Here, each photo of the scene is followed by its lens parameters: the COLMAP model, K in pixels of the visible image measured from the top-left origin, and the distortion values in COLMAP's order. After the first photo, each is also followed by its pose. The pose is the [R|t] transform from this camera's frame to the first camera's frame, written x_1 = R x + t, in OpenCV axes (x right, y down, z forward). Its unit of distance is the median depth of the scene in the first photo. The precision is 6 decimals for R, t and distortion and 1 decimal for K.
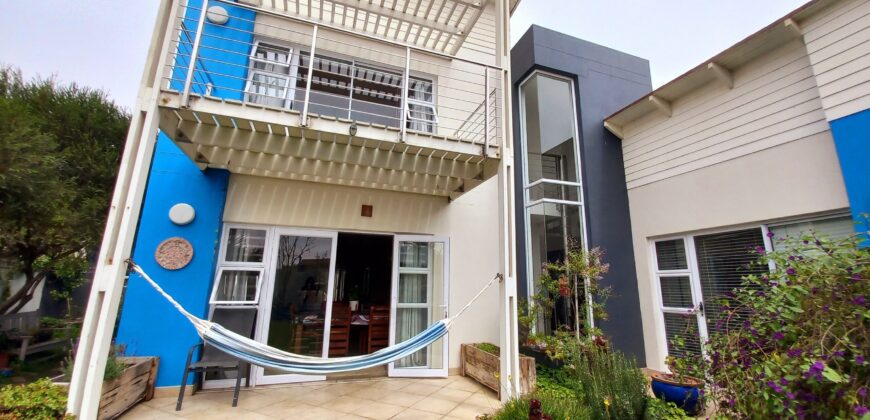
lens RADIAL K [[343.9, 0, 438.8], [0, 343.9, 210.4], [0, 0, 1]] dist [0.002009, -0.010364]
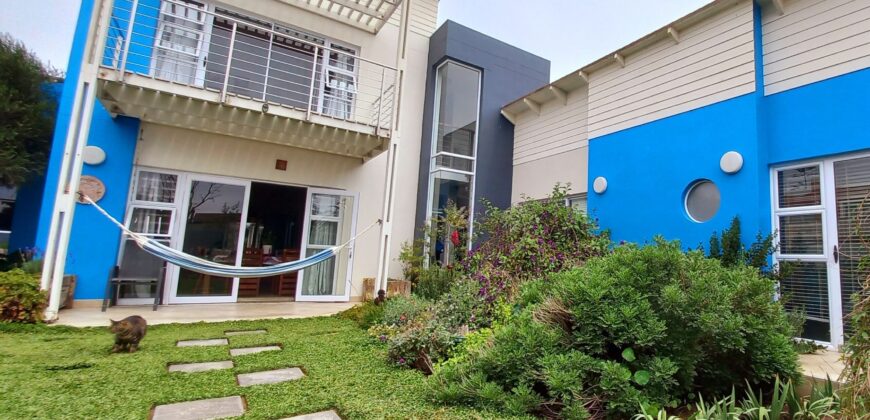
lens RADIAL K [[418.6, 0, 542.4], [0, 418.6, 207.9], [0, 0, 1]] dist [0.023354, -0.020804]
pose [[0.949246, 0.056840, 0.309357, 0.199814], [-0.087365, 0.992481, 0.085720, -0.054990], [-0.302159, -0.108397, 0.947075, -0.638715]]
